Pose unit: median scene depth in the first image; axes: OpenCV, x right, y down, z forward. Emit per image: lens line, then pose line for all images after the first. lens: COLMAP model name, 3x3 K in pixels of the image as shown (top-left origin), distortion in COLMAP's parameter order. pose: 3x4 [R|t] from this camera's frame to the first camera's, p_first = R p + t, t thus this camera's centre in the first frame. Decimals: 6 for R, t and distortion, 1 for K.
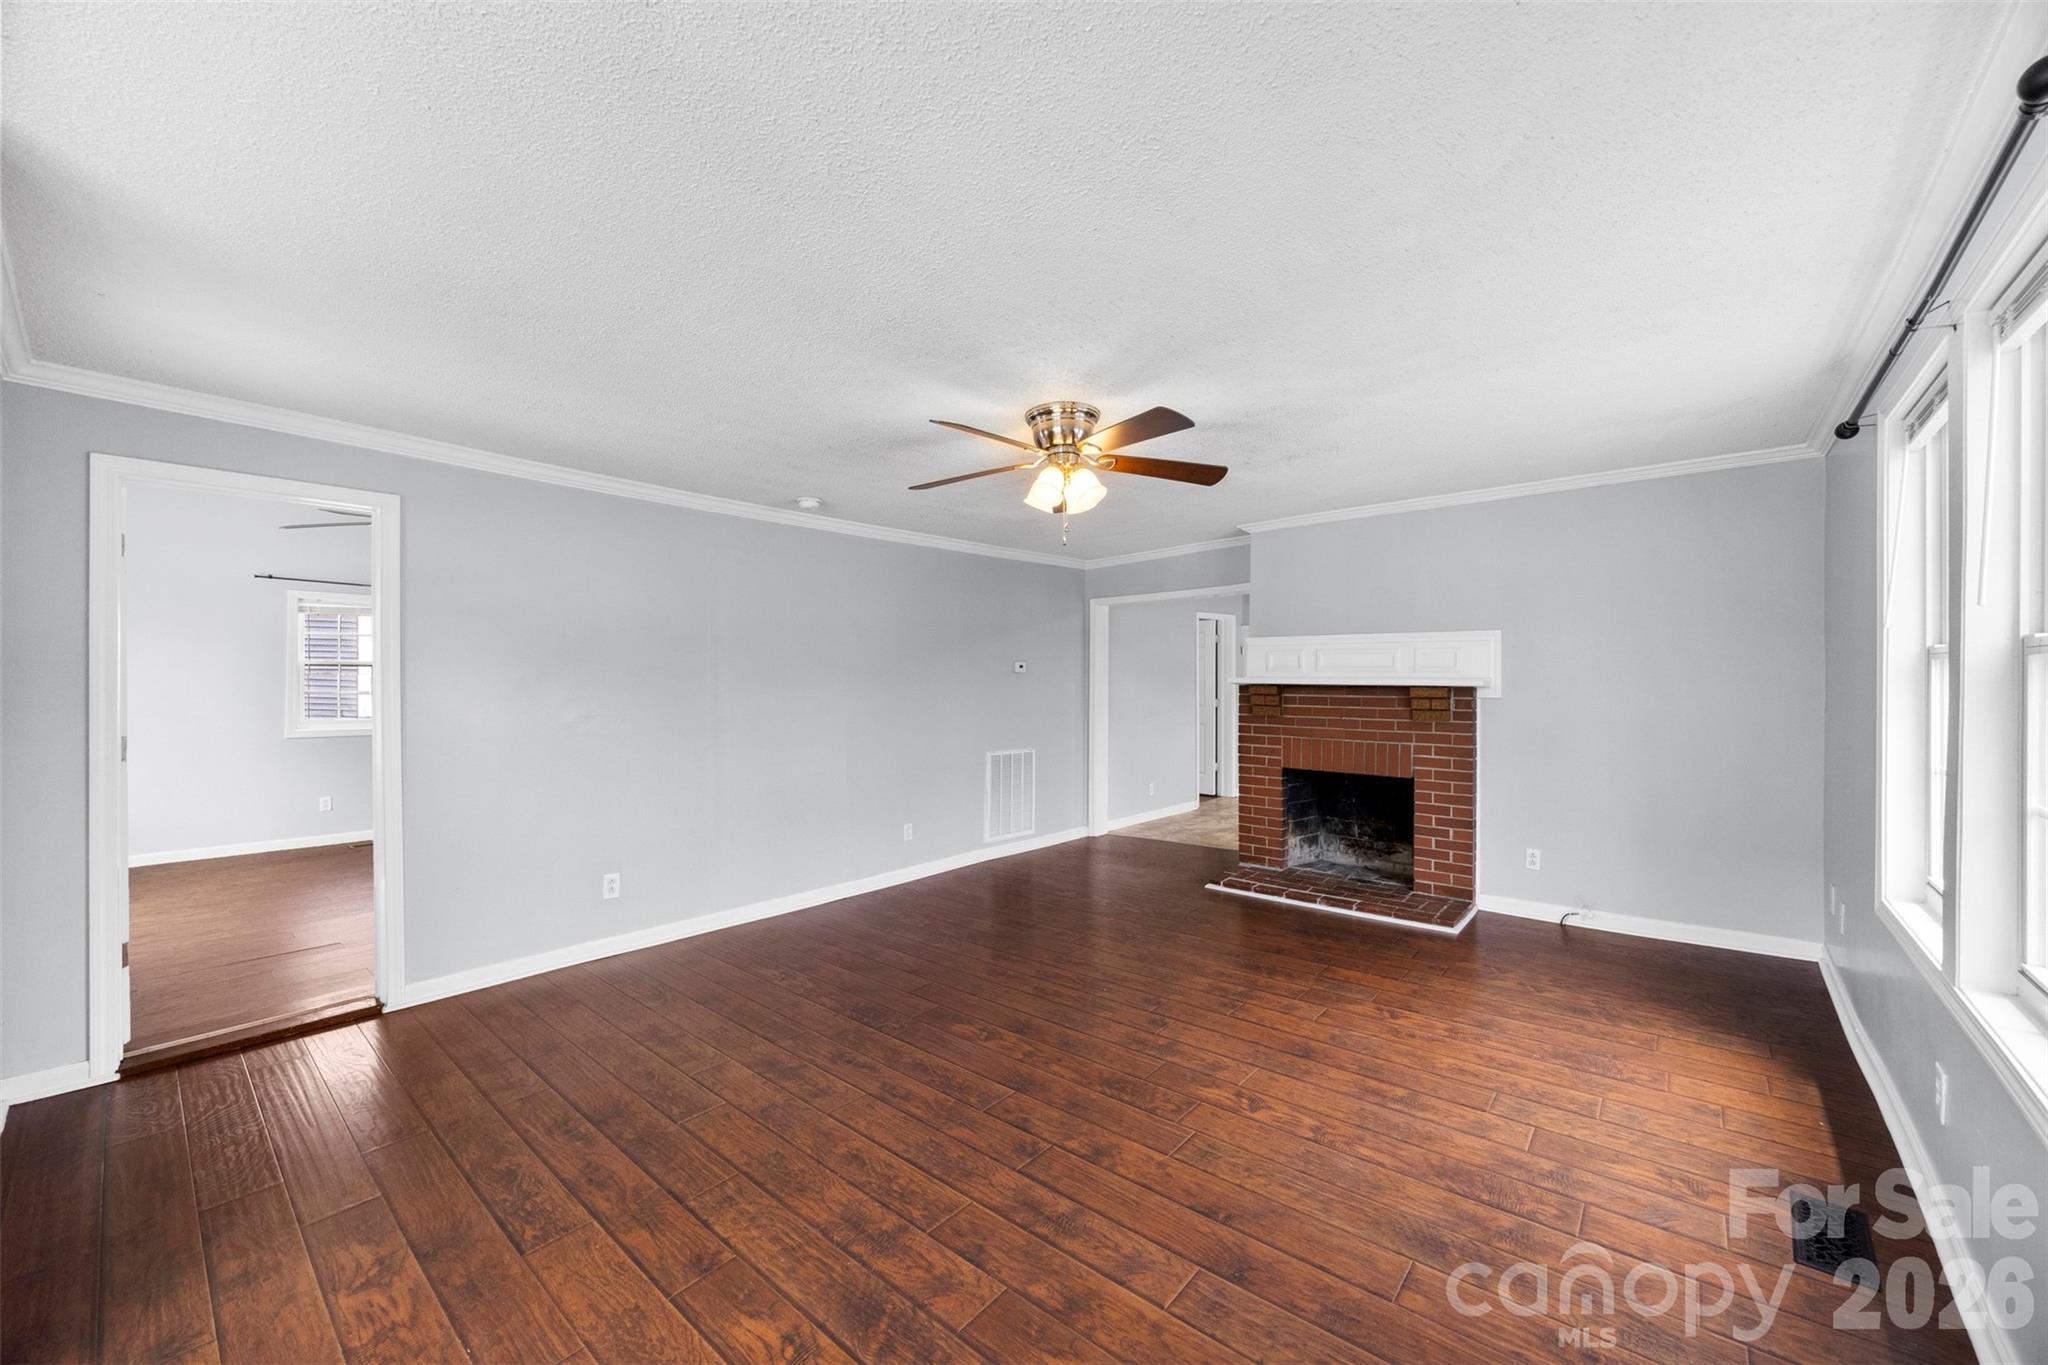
lens RADIAL K [[784.1, 0, 1029.0], [0, 784.1, 682.0], [0, 0, 1]] dist [-0.003240, 0.000461]
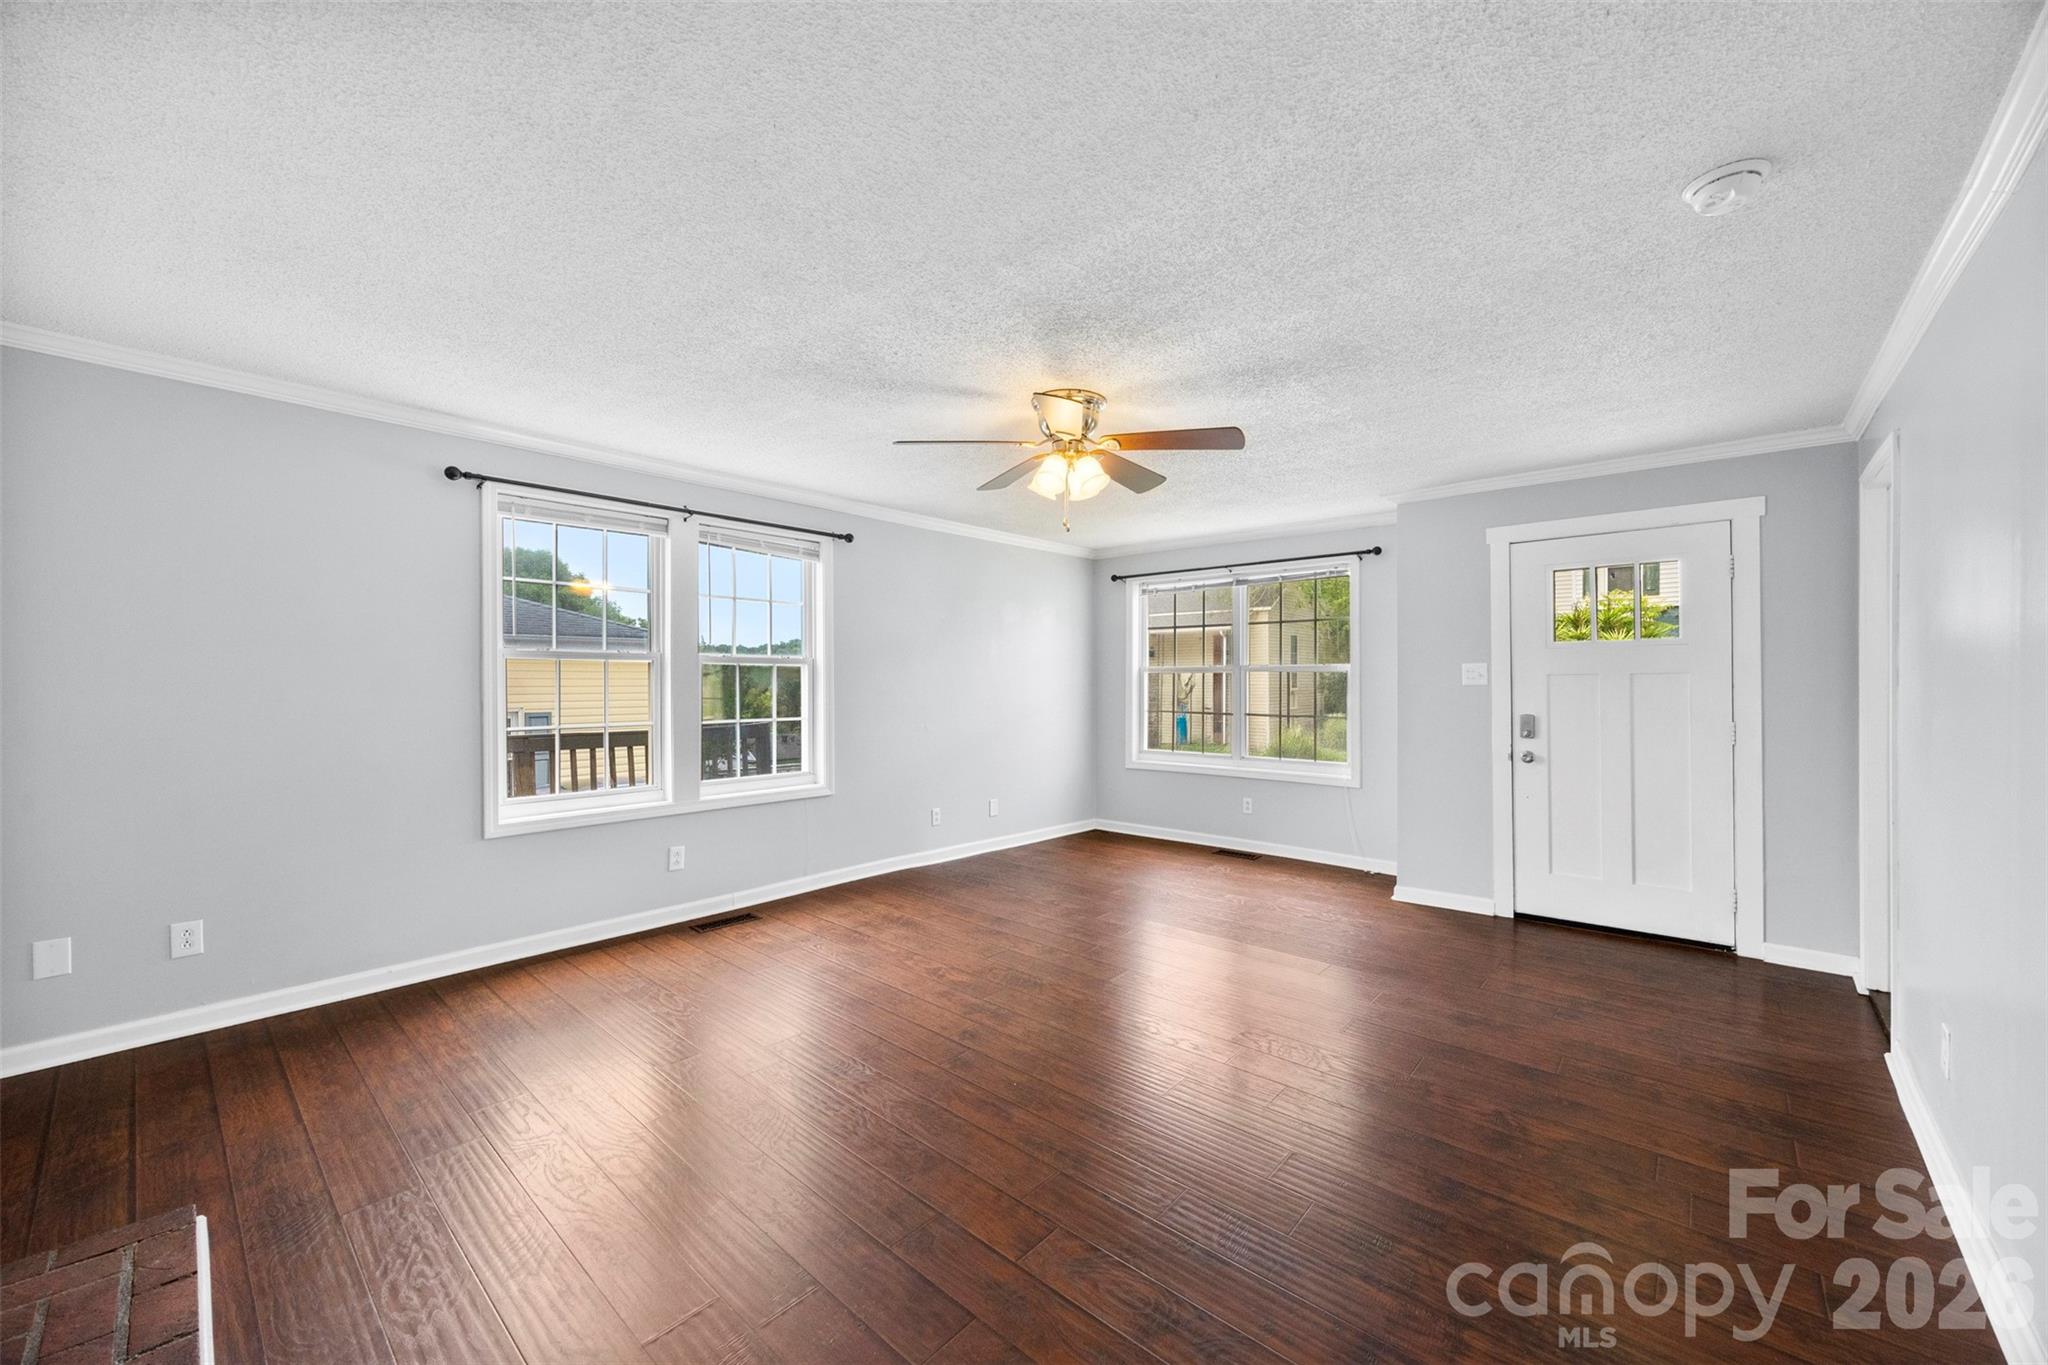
lens RADIAL K [[784.1, 0, 1018.0], [0, 784.1, 675.0], [0, 0, 1]] dist [-0.003240, 0.000461]
pose [[-0.999670, 0.007582, 0.024557, 0.072644], [0.007428, 0.999952, -0.006349, 0.013121], [-0.024604, -0.006165, -0.999678, 1.721752]]
